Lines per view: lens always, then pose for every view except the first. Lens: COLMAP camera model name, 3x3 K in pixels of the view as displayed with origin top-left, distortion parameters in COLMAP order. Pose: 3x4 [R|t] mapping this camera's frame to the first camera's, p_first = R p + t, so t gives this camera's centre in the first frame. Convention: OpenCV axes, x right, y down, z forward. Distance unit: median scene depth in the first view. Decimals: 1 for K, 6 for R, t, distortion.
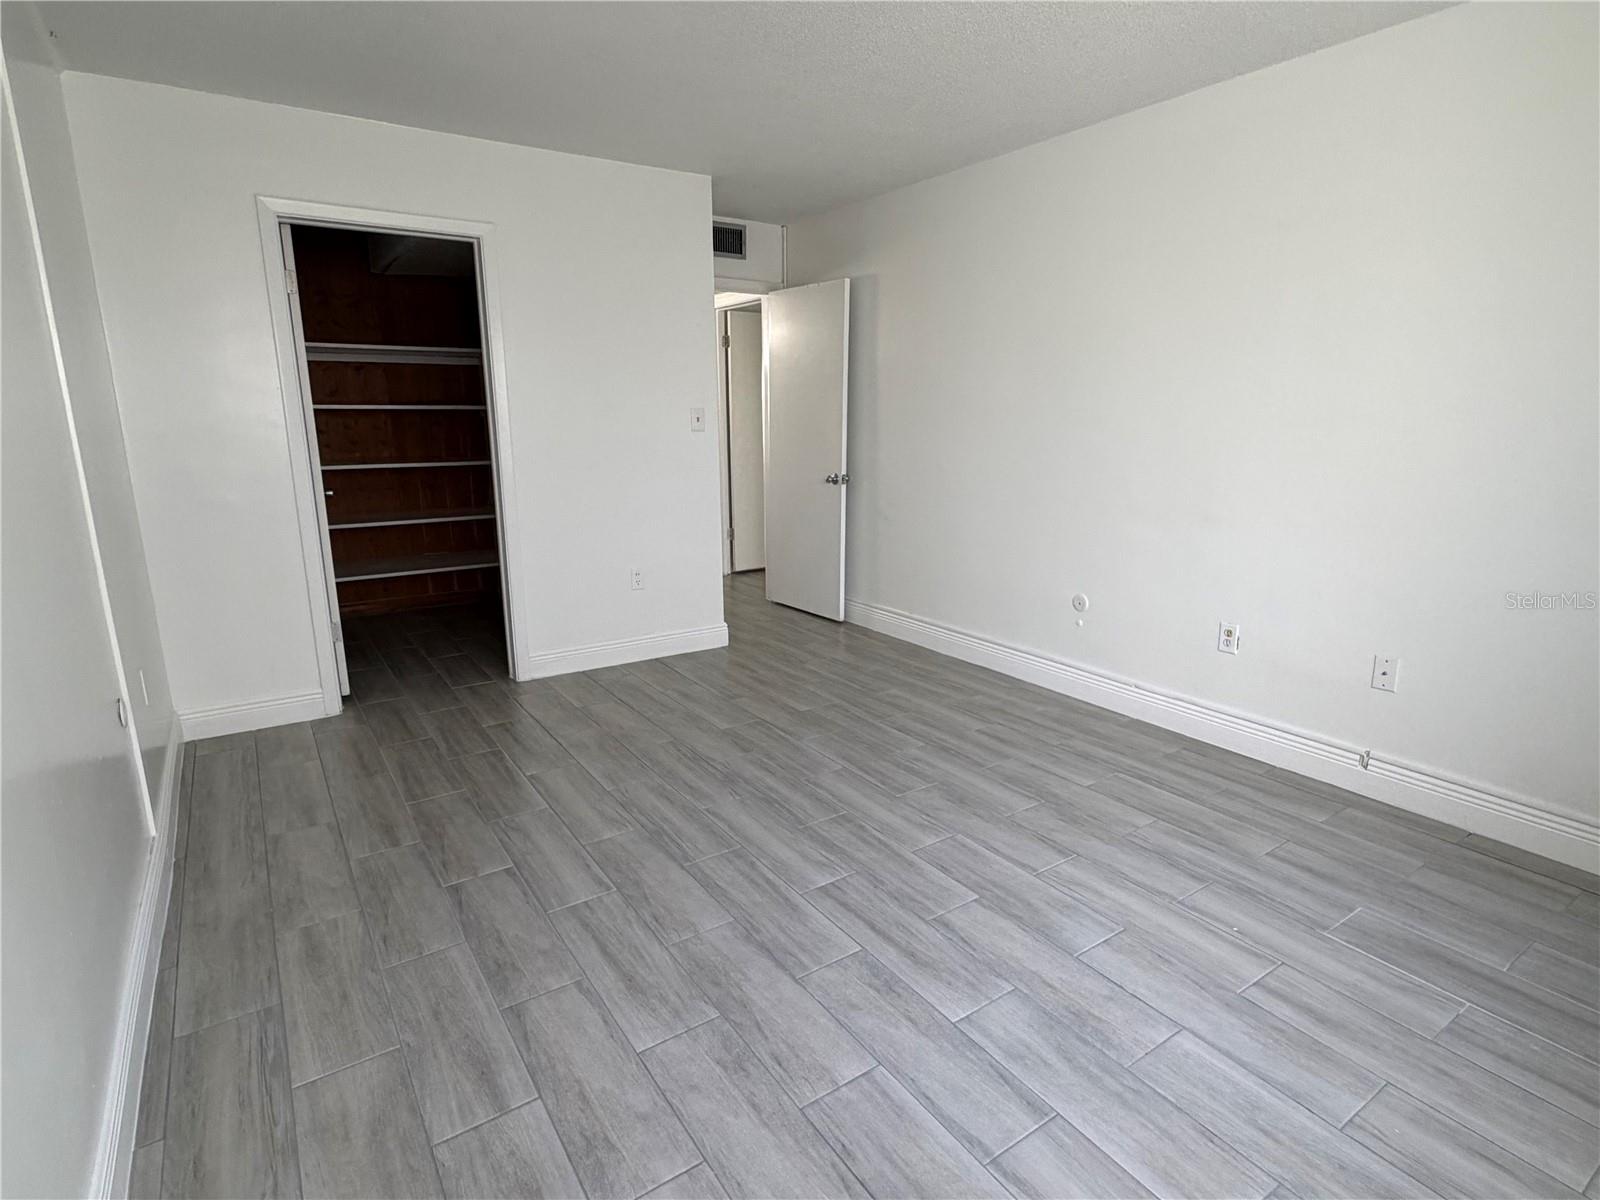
lens RADIAL K [[844.4, 0, 791.8], [0, 844.4, 603.5], [0, 0, 1]] dist [-0.000553, 0.000479]
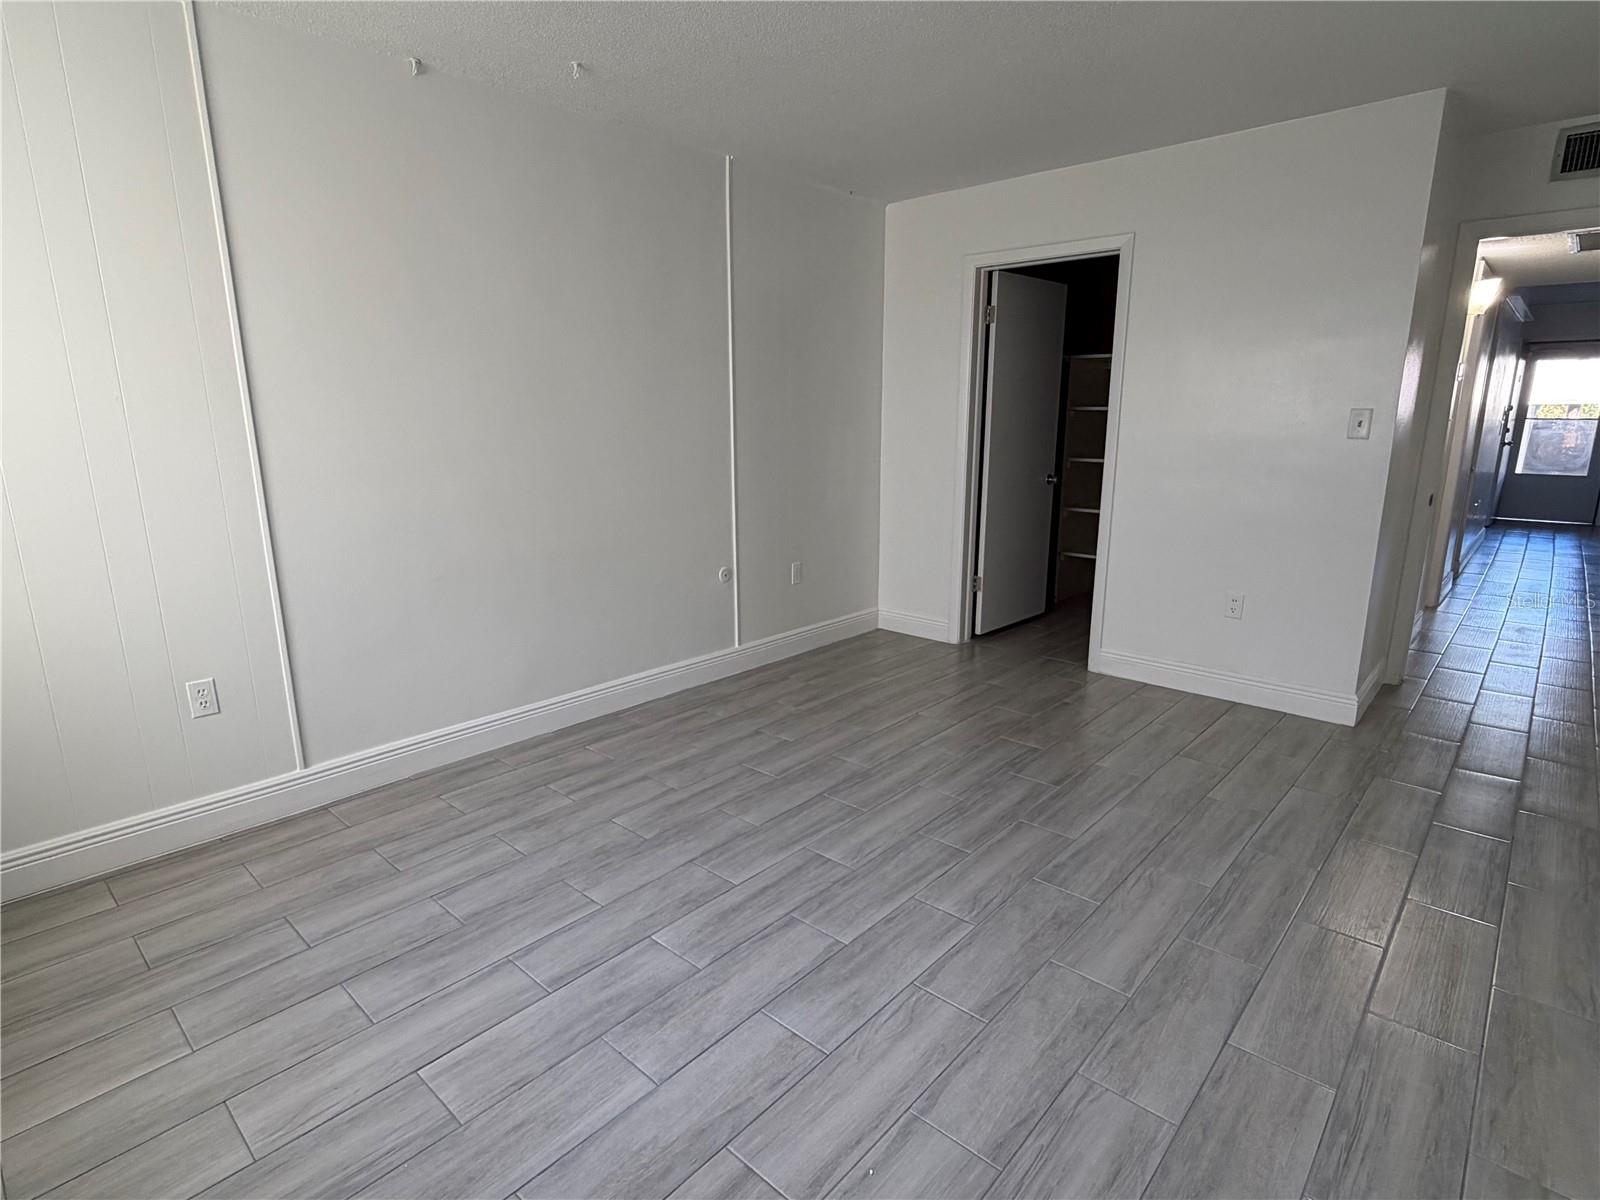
lens RADIAL K [[844.4, 0, 793.7], [0, 844.4, 588.8], [0, 0, 1]] dist [-0.000553, 0.000479]
pose [[0.232899, 0.201869, -0.951319, 1.015606], [-0.215796, 0.964559, 0.151848, -0.151894], [0.948256, 0.169925, 0.268207, 0.643458]]
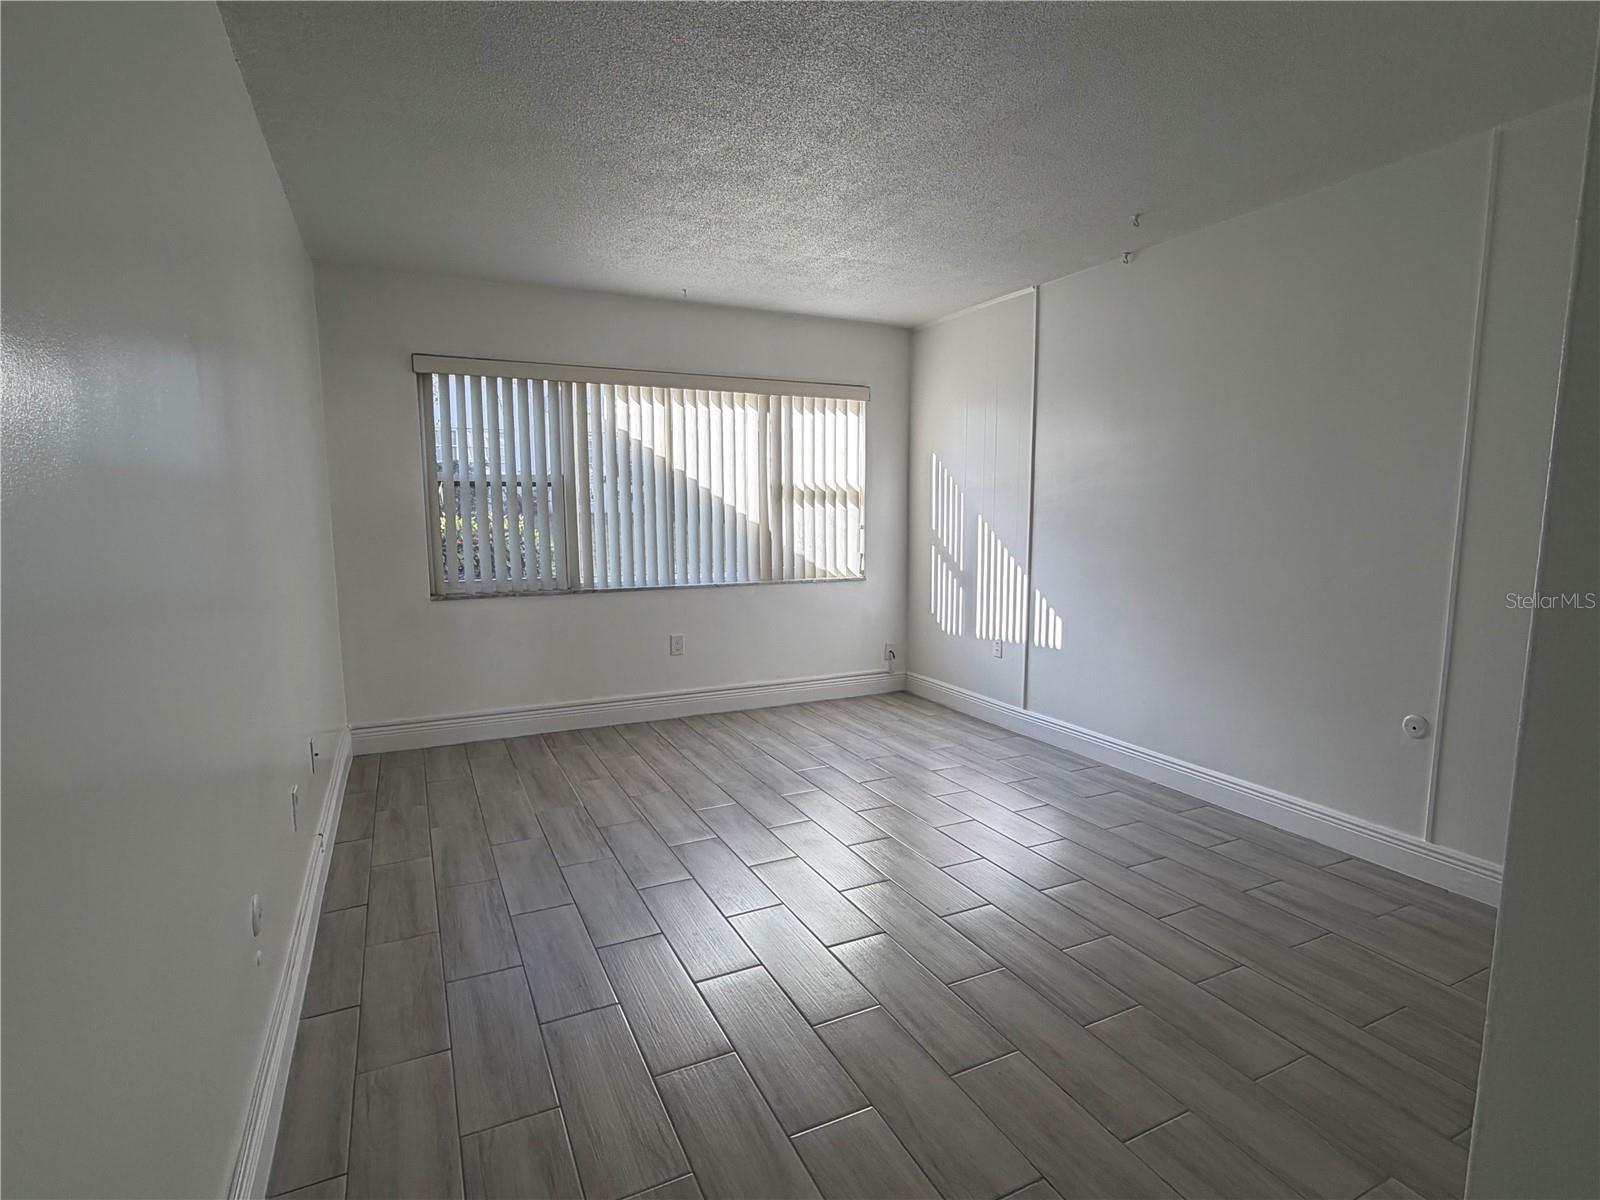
lens RADIAL K [[793.0, 0, 803.1], [0, 793.0, 604.4], [0, 0, 1]] dist [-0.003565, -0.000404]
pose [[-0.991549, -0.011518, 0.129220, -0.009497], [0.033982, 0.938215, 0.344381, -0.492830], [-0.125203, 0.345862, -0.929895, 2.162727]]
